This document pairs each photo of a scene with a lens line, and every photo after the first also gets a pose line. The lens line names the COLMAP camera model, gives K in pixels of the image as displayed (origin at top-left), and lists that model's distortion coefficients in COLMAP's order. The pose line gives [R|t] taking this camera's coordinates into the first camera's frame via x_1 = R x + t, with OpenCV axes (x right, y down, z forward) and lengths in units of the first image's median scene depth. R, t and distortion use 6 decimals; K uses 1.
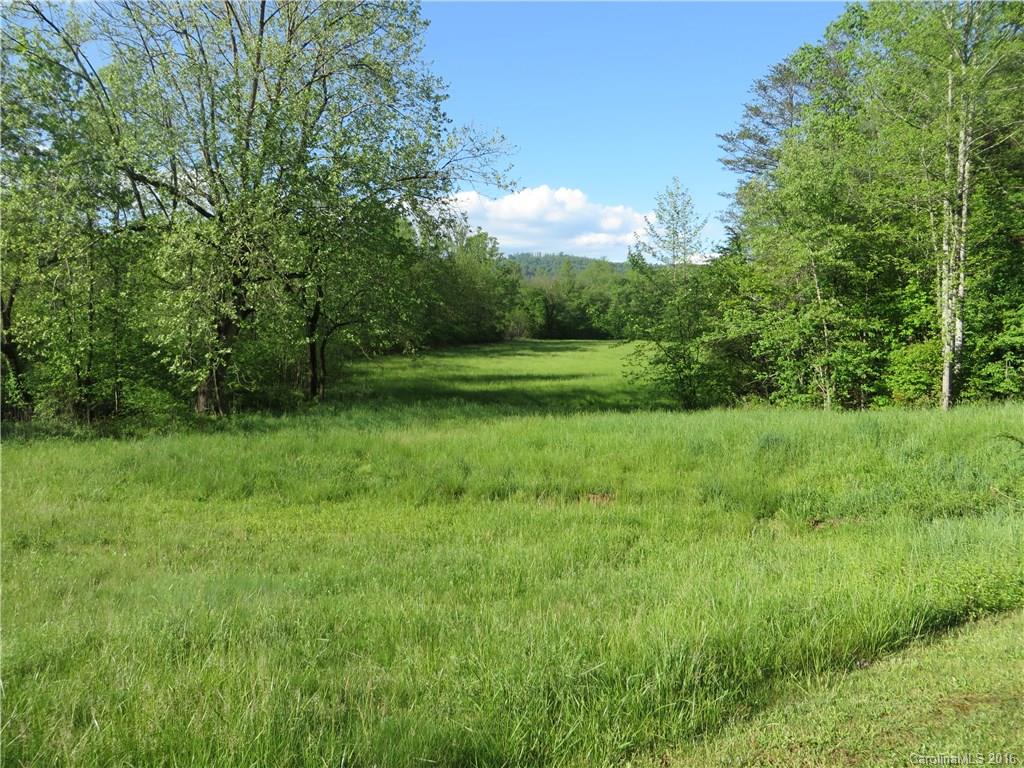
lens RADIAL K [[762.8, 0, 509.9], [0, 762.8, 382.4], [0, 0, 1]] dist [-0.022885, 0.004551]
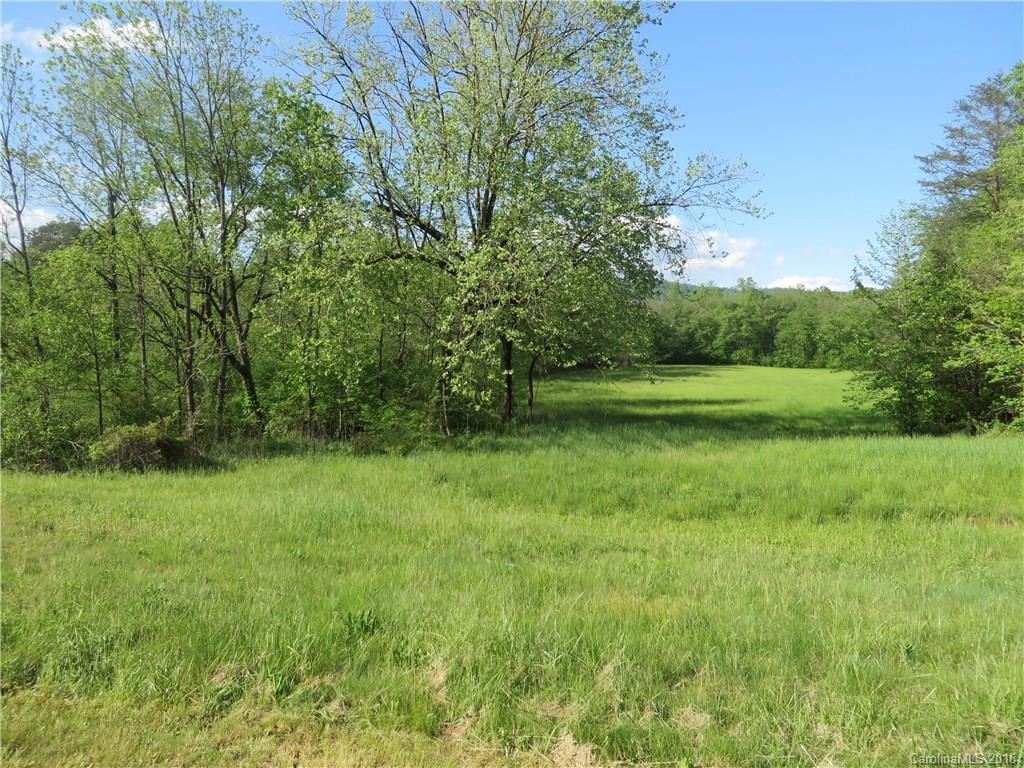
lens RADIAL K [[762.8, 0, 512.6], [0, 762.8, 384.6], [0, 0, 1]] dist [-0.022885, 0.004551]
pose [[0.994080, 0.007475, -0.108392, -0.109924], [-0.010703, 0.999516, -0.029226, 0.002448], [0.108121, 0.030213, 0.993679, -0.016736]]
